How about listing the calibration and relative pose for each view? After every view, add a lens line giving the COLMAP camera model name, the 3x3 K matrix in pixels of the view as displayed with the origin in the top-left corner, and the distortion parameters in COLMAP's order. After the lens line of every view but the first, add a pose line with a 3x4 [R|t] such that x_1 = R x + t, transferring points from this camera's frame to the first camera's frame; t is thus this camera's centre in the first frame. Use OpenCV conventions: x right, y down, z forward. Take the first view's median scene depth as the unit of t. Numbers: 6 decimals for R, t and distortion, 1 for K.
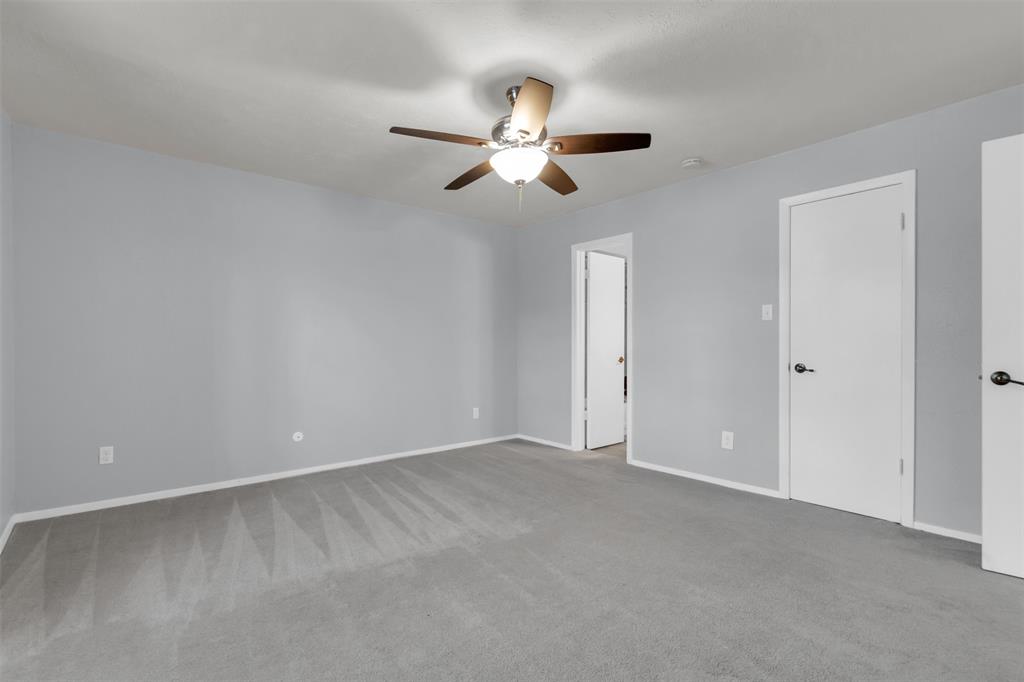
lens RADIAL K [[474.5, 0, 510.4], [0, 474.5, 347.8], [0, 0, 1]] dist [0.002502, -0.000351]
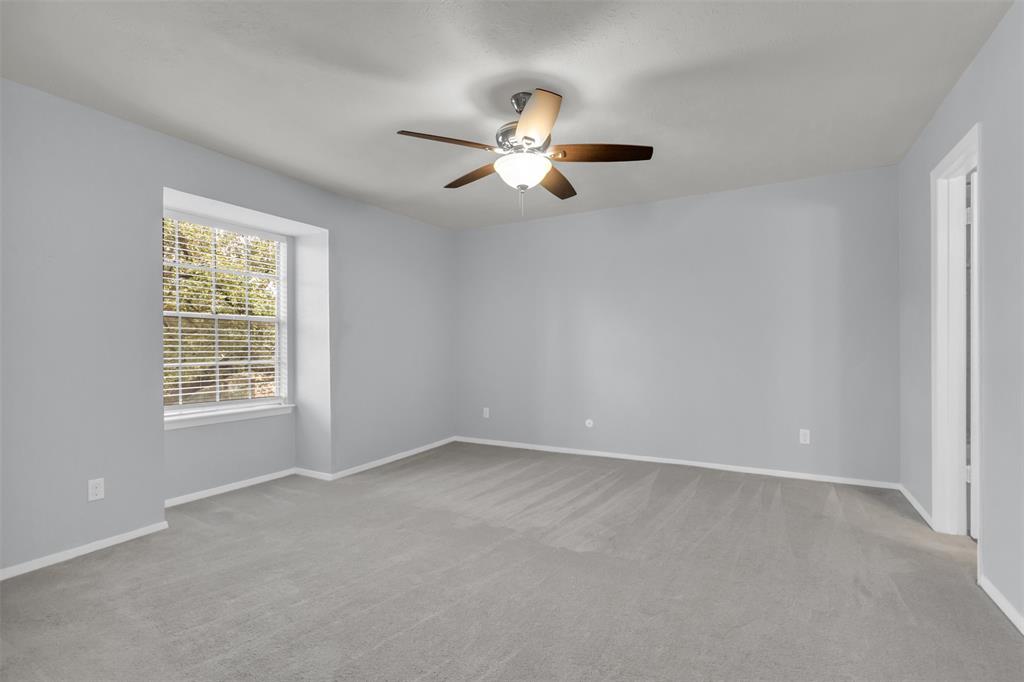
lens RADIAL K [[474.5, 0, 510.4], [0, 474.5, 347.8], [0, 0, 1]] dist [0.002502, -0.000351]
pose [[0.339862, 0.002516, -0.940472, 0.755327], [0.011300, 0.999913, 0.006758, -0.019413], [0.940407, -0.012924, 0.339804, 0.487000]]
